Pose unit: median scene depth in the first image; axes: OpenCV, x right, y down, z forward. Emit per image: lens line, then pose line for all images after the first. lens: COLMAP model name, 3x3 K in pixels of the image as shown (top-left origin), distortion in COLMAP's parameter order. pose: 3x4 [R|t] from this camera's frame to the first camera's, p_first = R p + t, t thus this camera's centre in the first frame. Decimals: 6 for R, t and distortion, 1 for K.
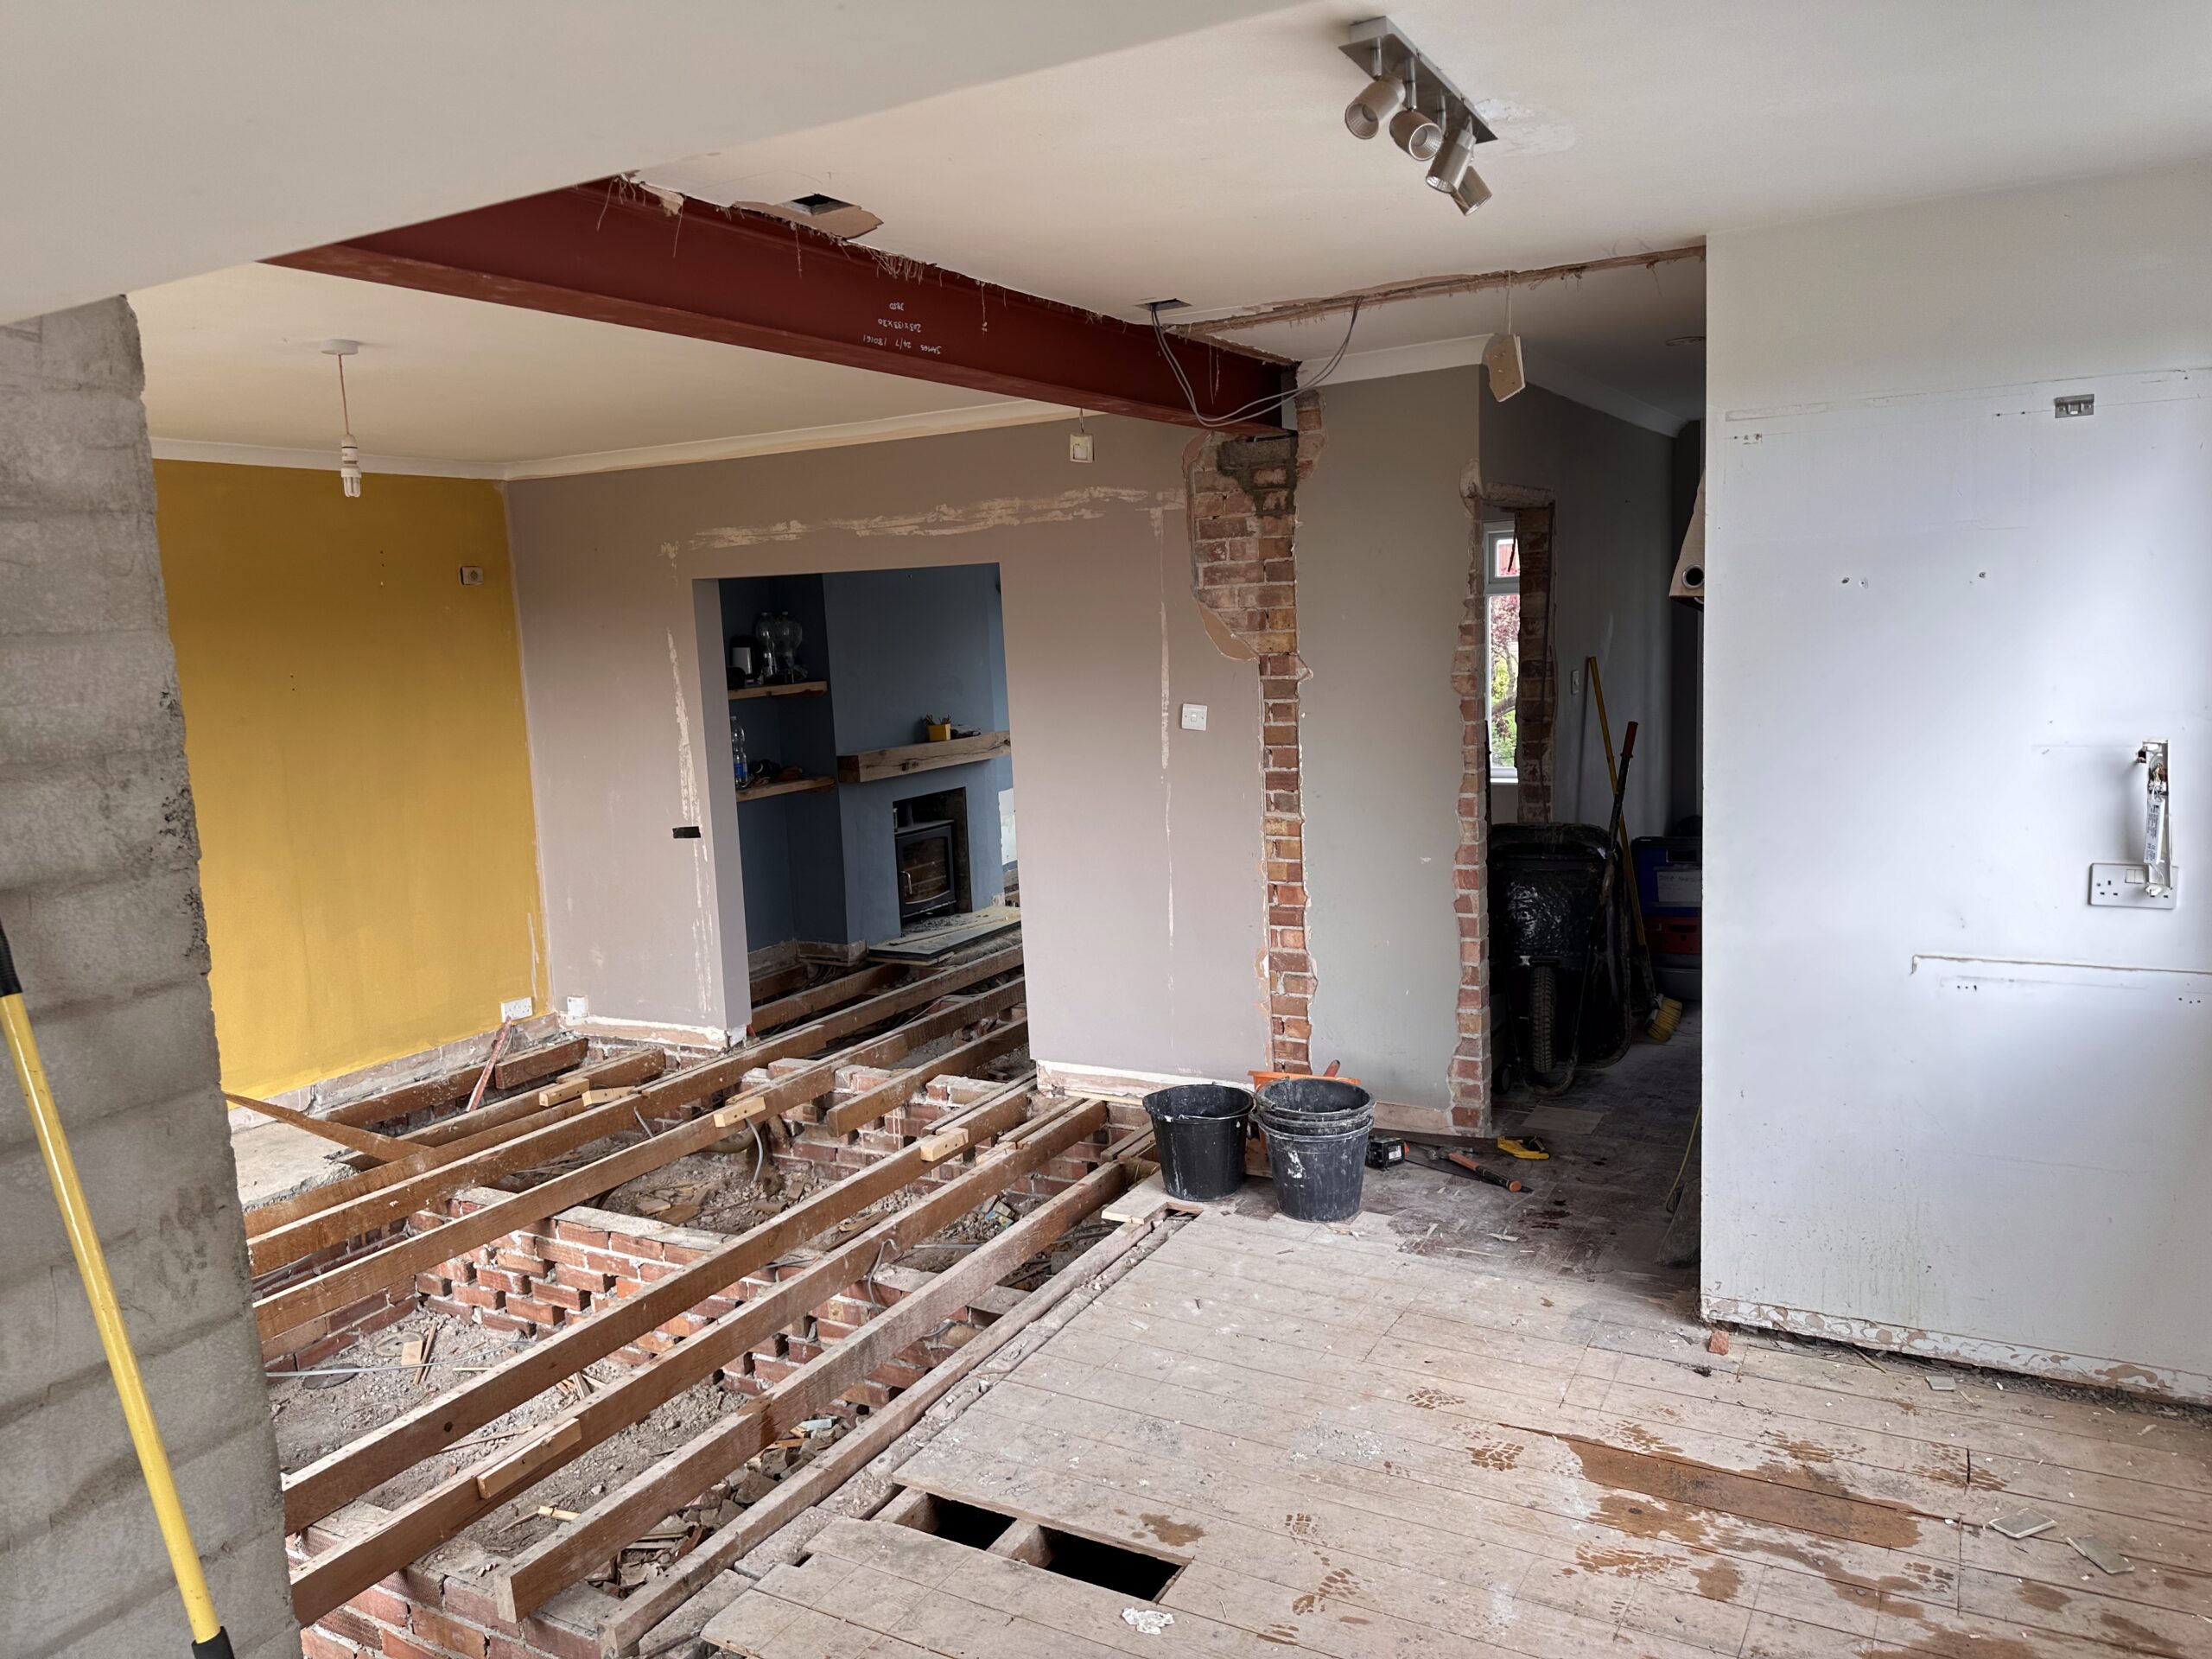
lens RADIAL K [[1528.9, 0, 1109.4], [0, 1528.9, 832.7], [0, 0, 1]] dist [0.007284, -0.001856]
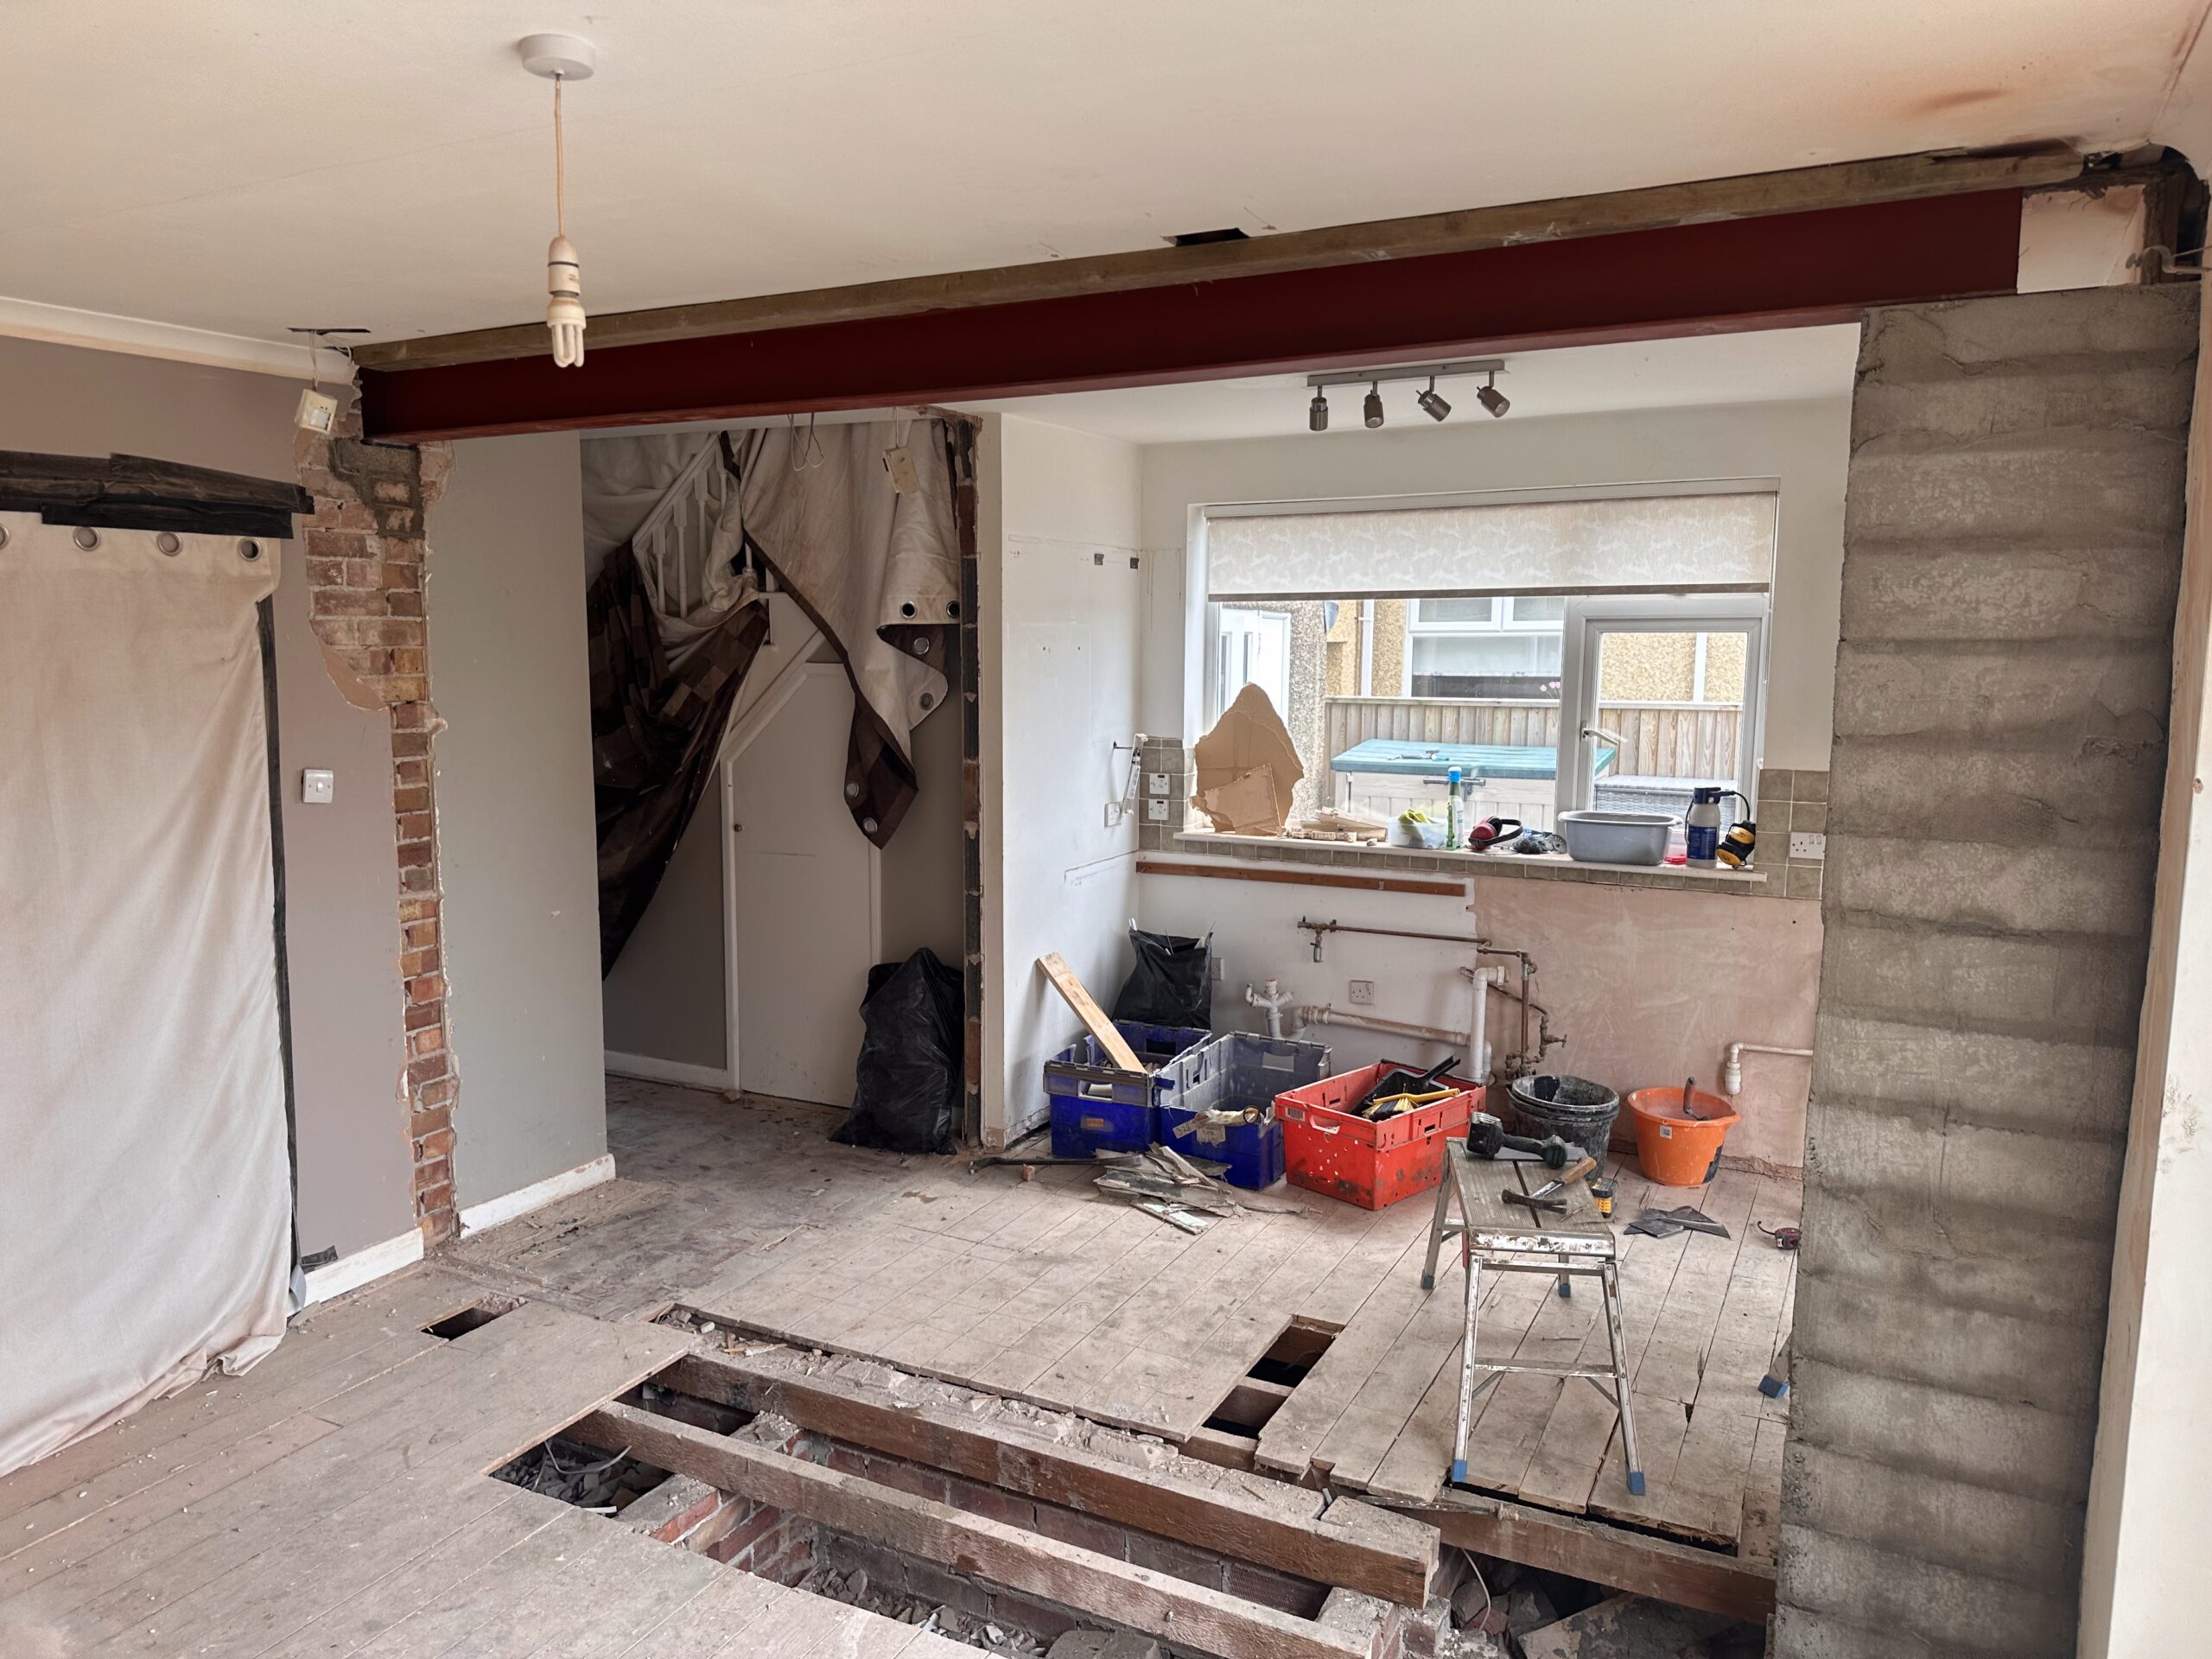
lens RADIAL K [[1528.9, 0, 1108.7], [0, 1528.9, 825.0], [0, 0, 1]] dist [0.007284, -0.001856]
pose [[-0.051892, -0.072934, 0.995986, -0.743174], [0.142321, 0.986610, 0.079663, -0.062455], [-0.988459, 0.145883, -0.040817, 0.658988]]
